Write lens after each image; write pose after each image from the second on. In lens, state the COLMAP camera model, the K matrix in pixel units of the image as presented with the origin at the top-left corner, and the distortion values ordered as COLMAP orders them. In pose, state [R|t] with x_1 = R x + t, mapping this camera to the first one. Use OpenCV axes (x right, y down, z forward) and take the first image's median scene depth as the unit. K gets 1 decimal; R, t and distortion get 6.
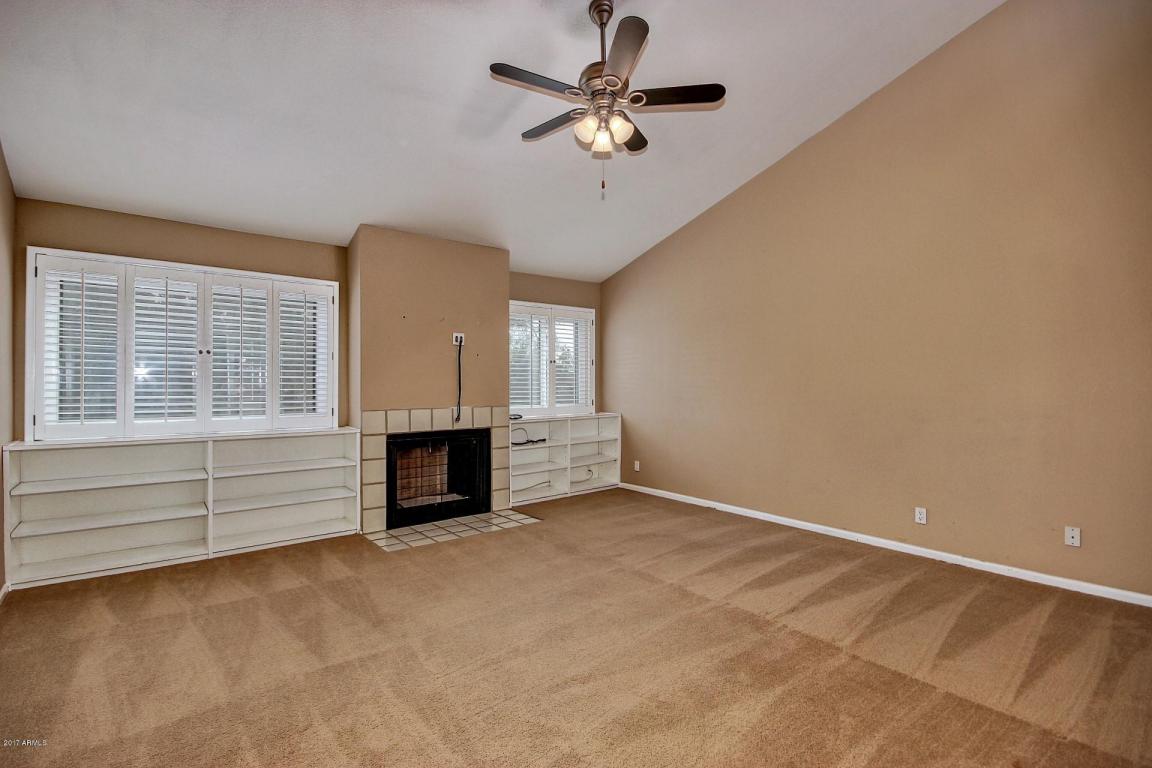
lens RADIAL K [[536.4, 0, 571.8], [0, 536.4, 383.0], [0, 0, 1]] dist [-0.016624, -0.002483]
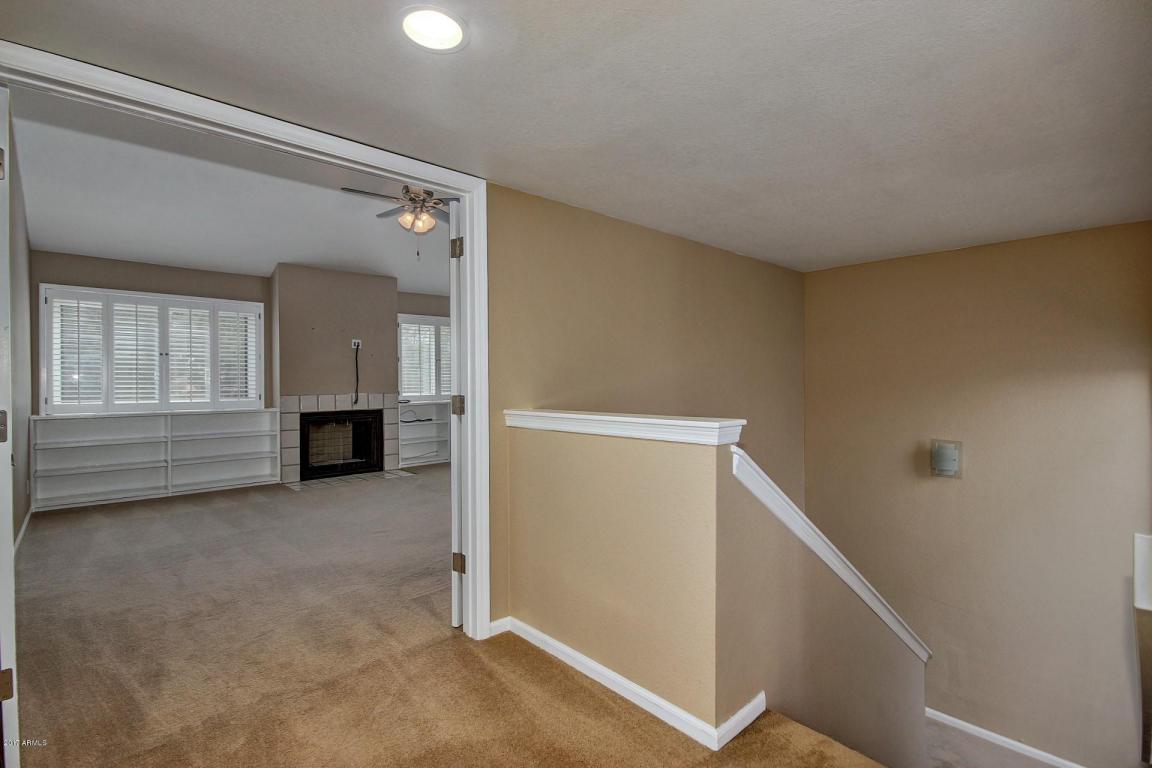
lens RADIAL K [[536.4, 0, 574.5], [0, 536.4, 385.2], [0, 0, 1]] dist [-0.016624, -0.002483]
pose [[0.997466, -0.005191, 0.070960, 0.265439], [0.004592, 0.999952, 0.008604, 0.015256], [-0.071001, -0.008256, 0.997442, -0.432330]]
